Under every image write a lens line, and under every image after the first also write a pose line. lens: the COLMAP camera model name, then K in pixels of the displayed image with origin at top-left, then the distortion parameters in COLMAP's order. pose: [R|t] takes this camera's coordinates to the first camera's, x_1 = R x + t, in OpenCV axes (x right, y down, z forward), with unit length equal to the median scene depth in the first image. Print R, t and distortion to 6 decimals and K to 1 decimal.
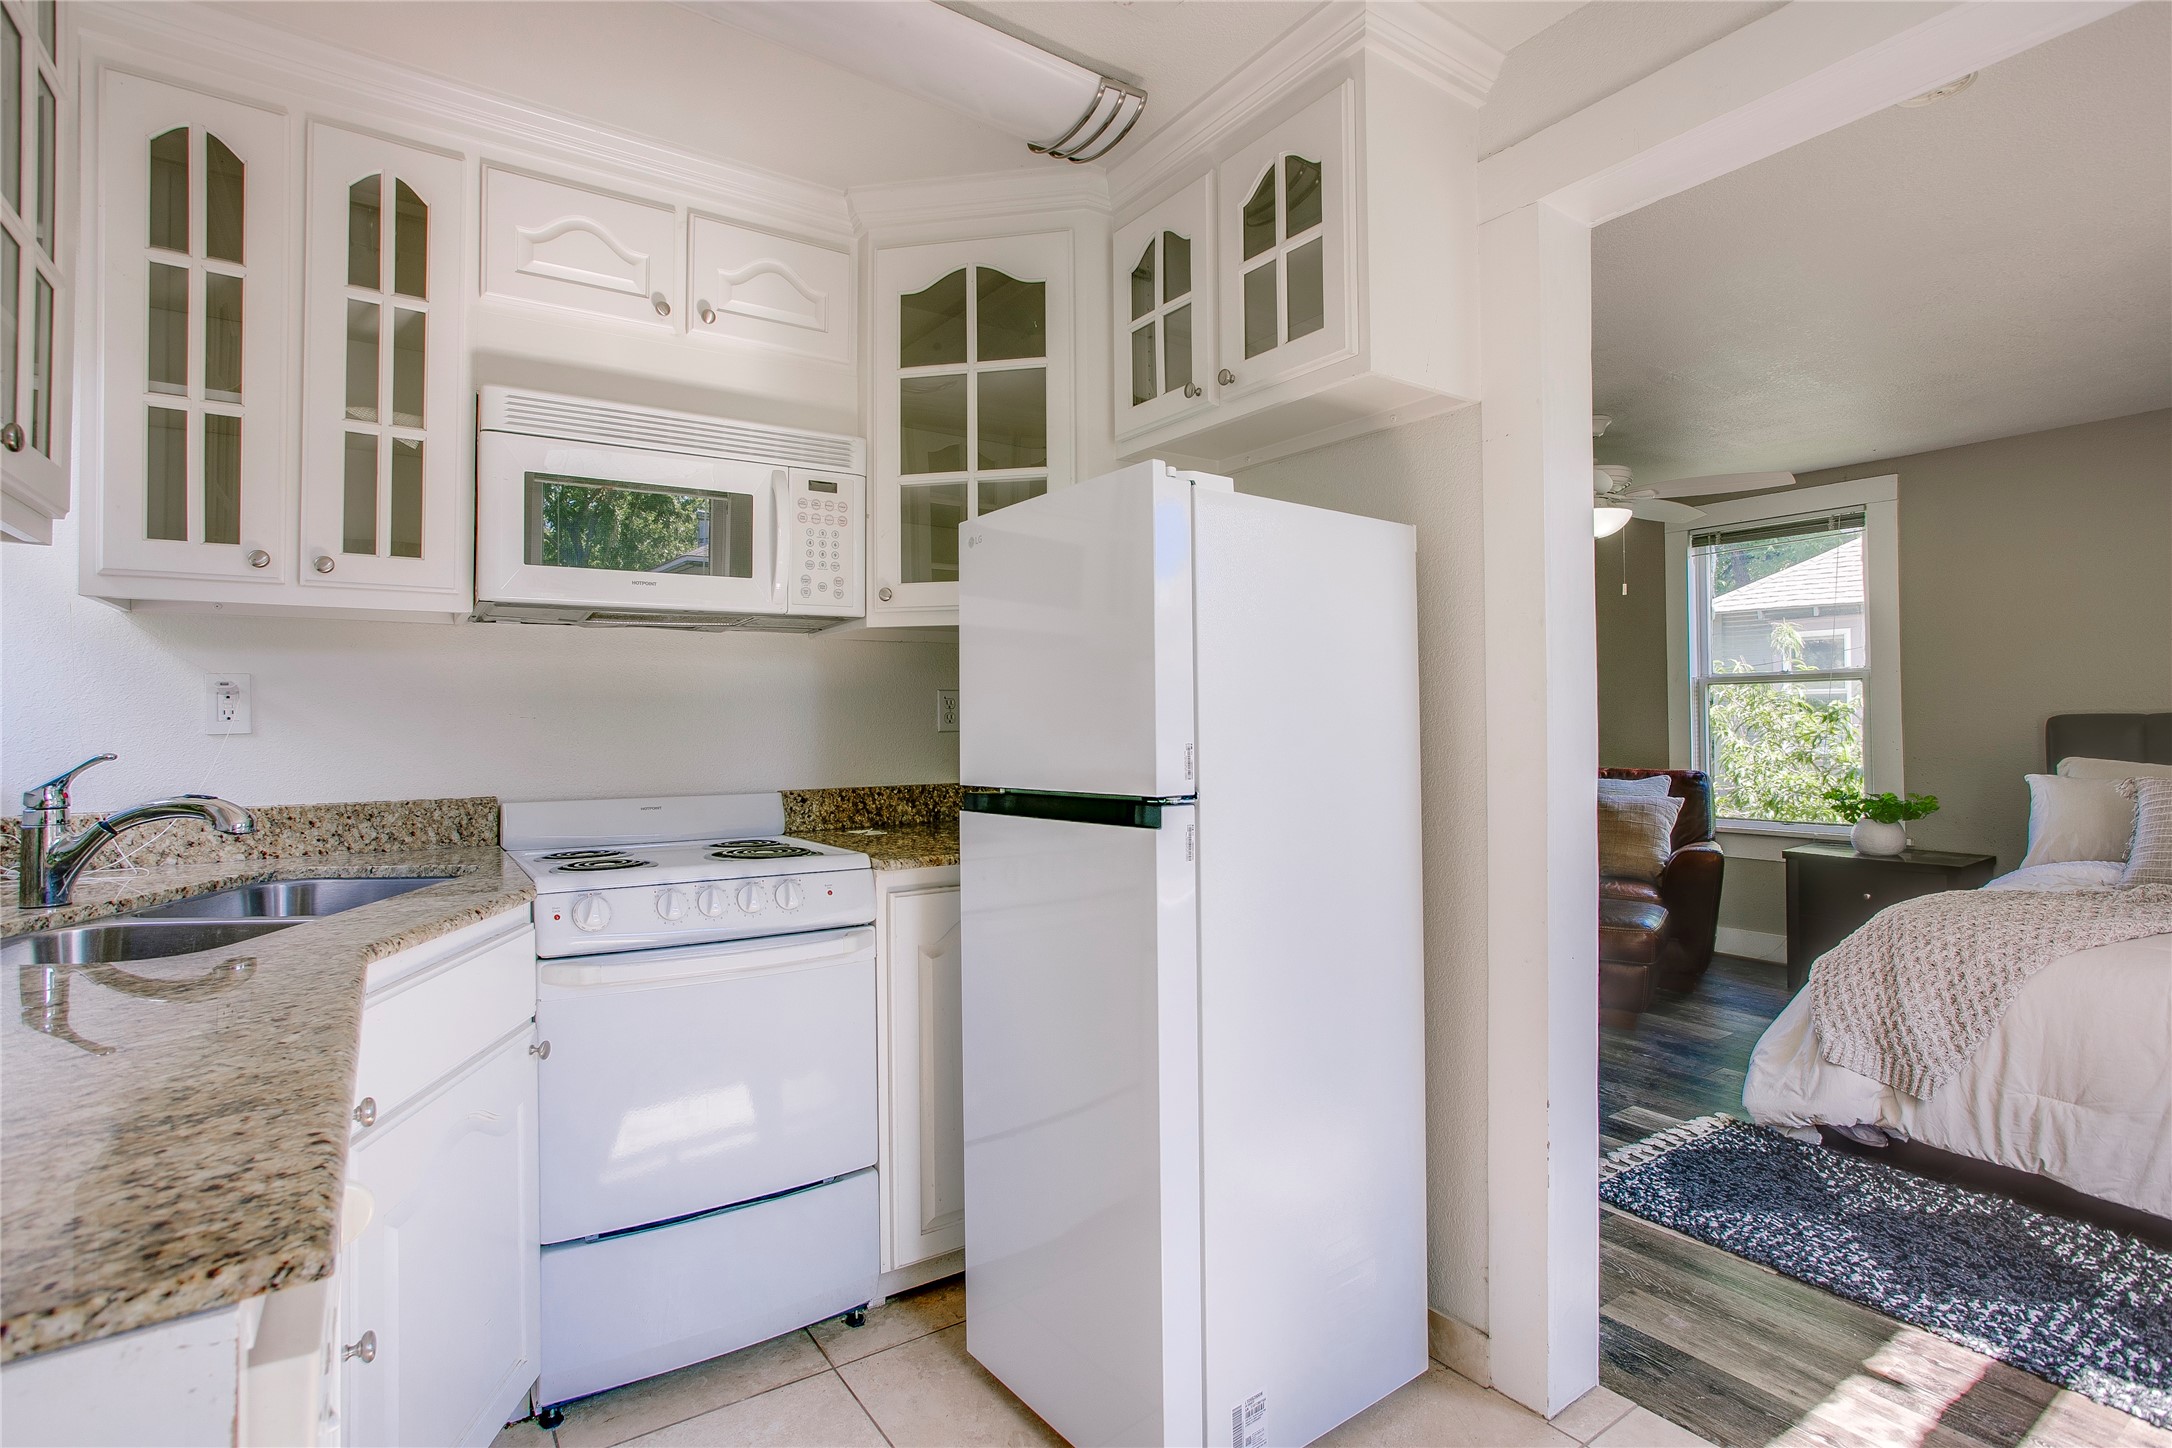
lens RADIAL K [[1120.4, 0, 1086.0], [0, 1120.4, 724.0], [0, 0, 1]] dist [0.000741, 0.028742]
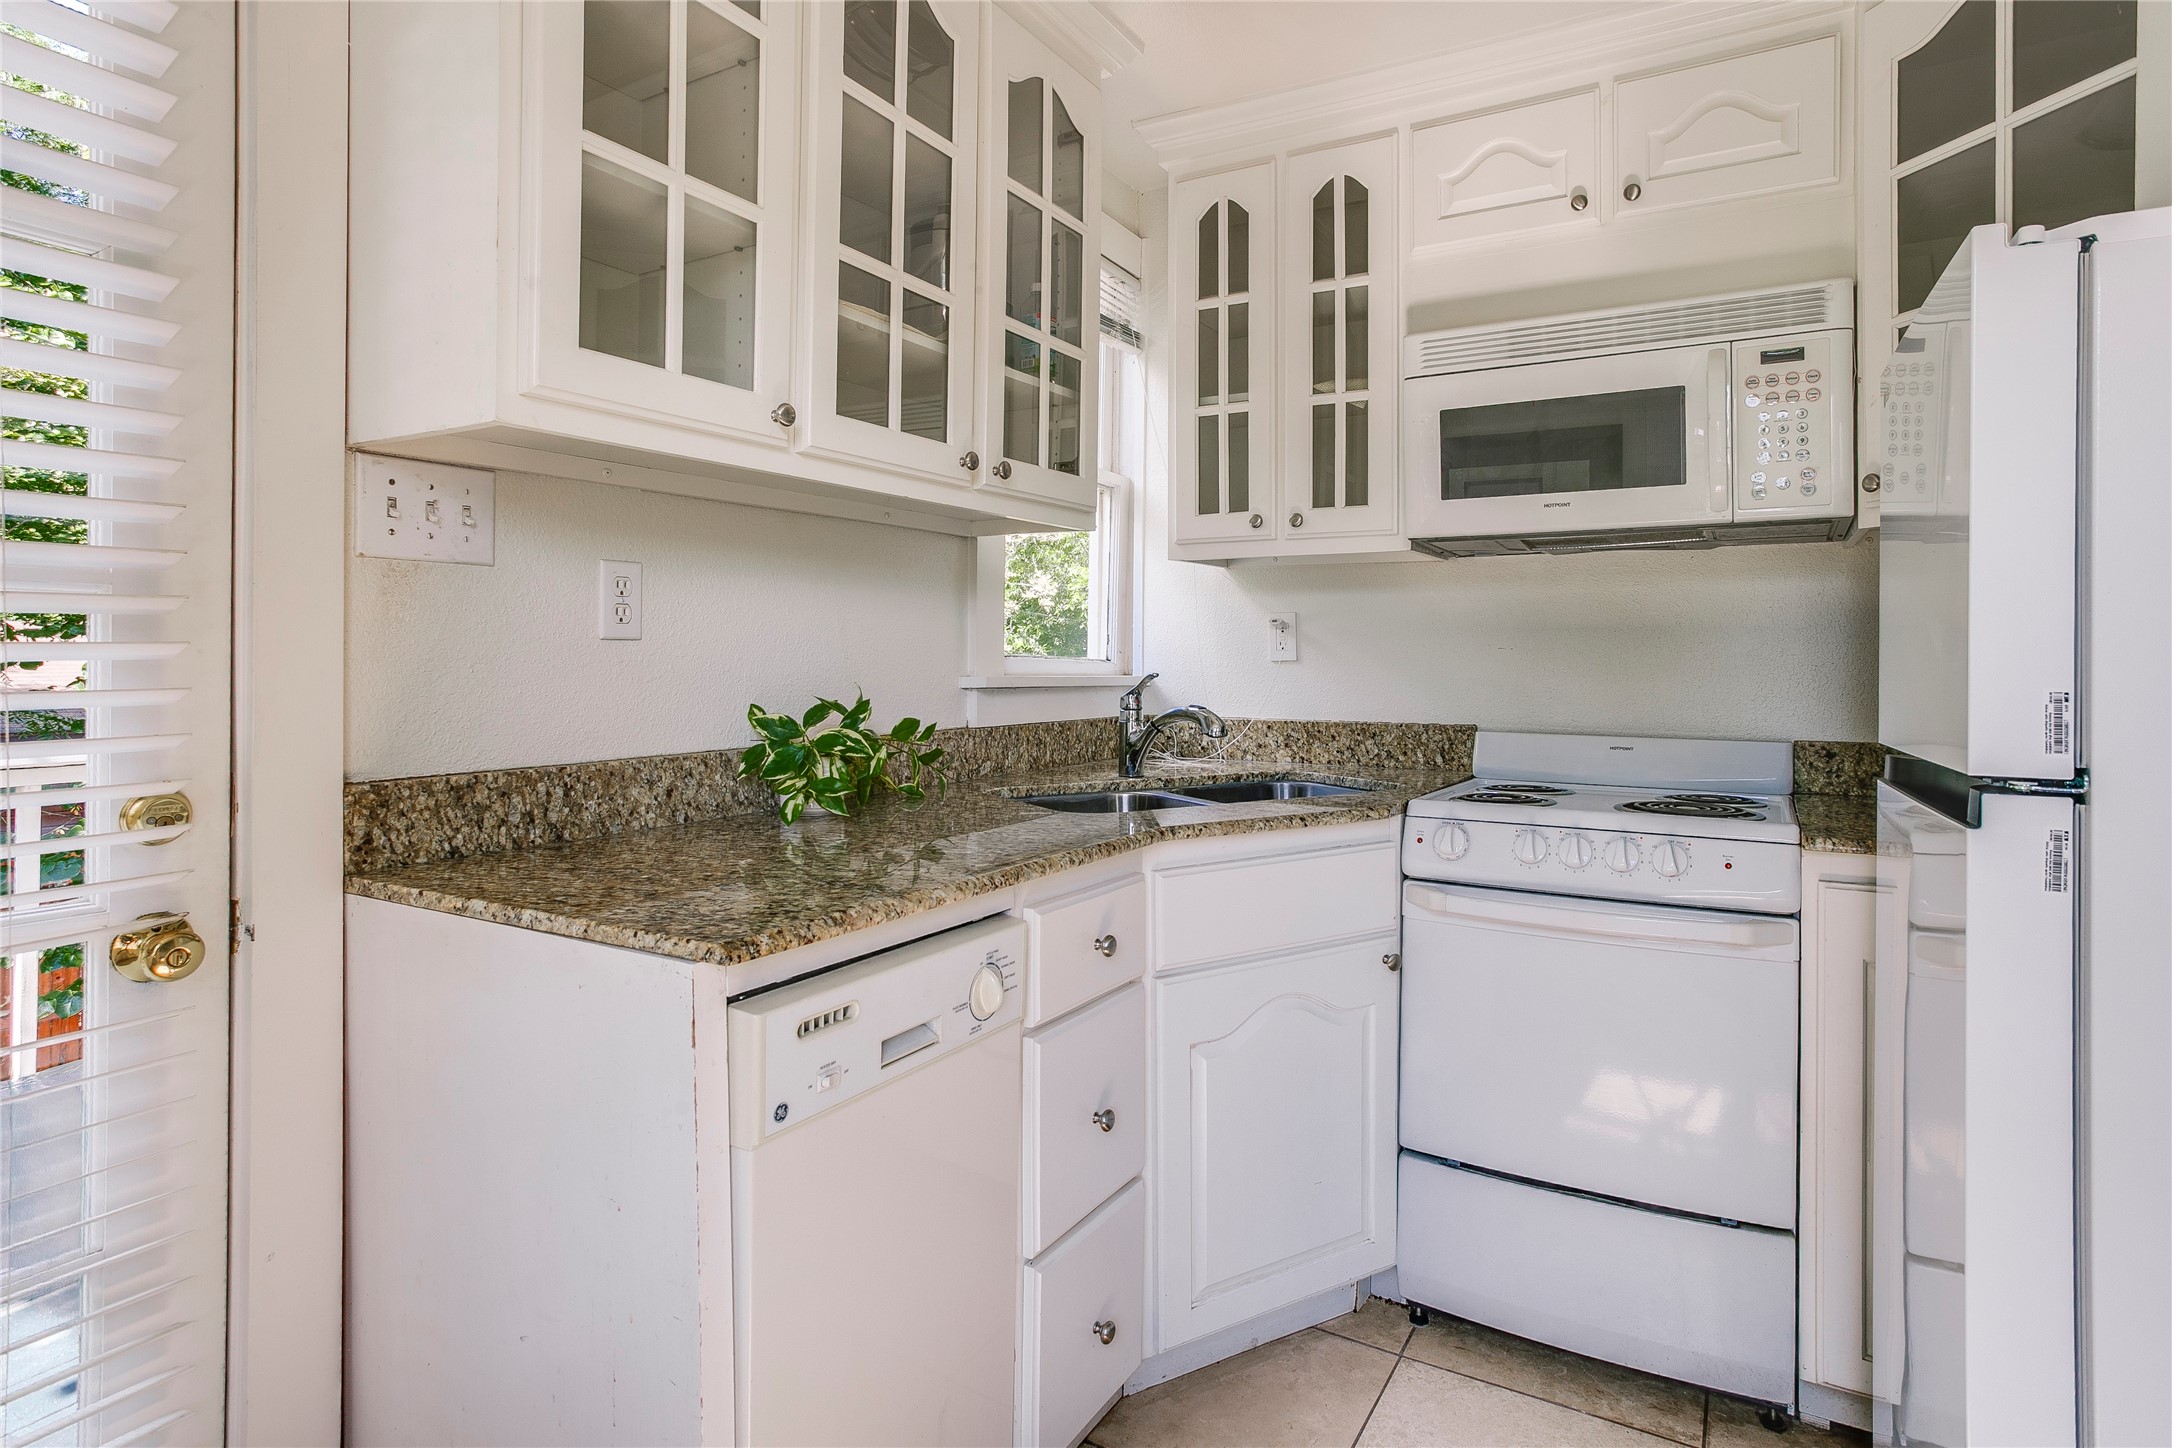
lens RADIAL K [[1188.9, 0, 1088.0], [0, 1188.9, 675.1], [0, 0, 1]] dist [-0.004949, 0.038286]
pose [[0.464033, 0.021428, -0.885559, 0.328856], [-0.009685, 0.999770, 0.019117, 0.001498], [0.885765, -0.000294, 0.464134, 0.204434]]
